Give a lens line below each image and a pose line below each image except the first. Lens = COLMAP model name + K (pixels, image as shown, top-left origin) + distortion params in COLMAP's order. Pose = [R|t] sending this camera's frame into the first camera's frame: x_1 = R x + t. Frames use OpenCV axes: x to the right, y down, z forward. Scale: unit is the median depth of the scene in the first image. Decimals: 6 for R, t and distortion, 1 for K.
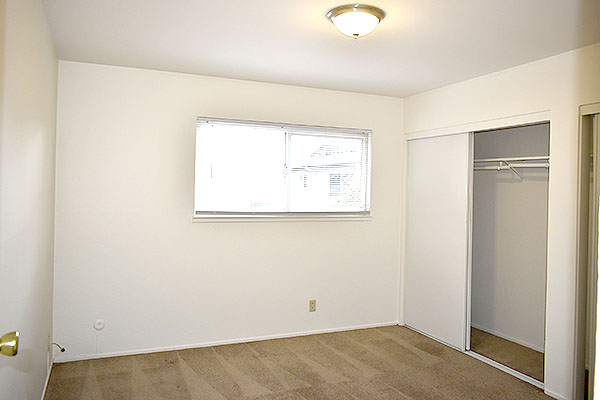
lens RADIAL K [[468.9, 0, 300.0], [0, 468.9, 200.0], [0, 0, 1]] dist [-0.002287, -0.001126]
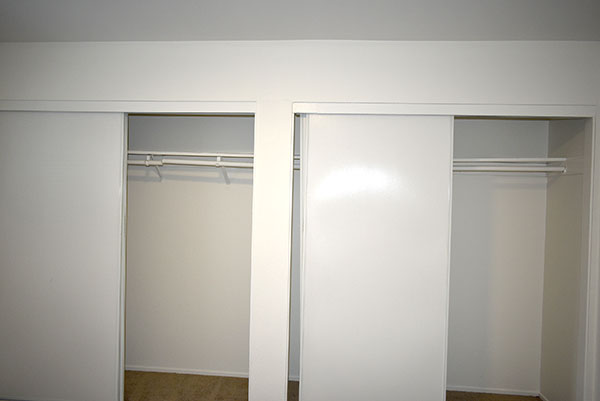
lens RADIAL K [[477.2, 0, 300.0], [0, 477.2, 208.9], [0, 0, 1]] dist [-0.002221, -0.001803]
pose [[0.477124, -0.024577, 0.878492, -0.212642], [0.001983, 0.999636, 0.026889, -0.015047], [-0.878834, -0.011087, 0.476999, 0.492756]]
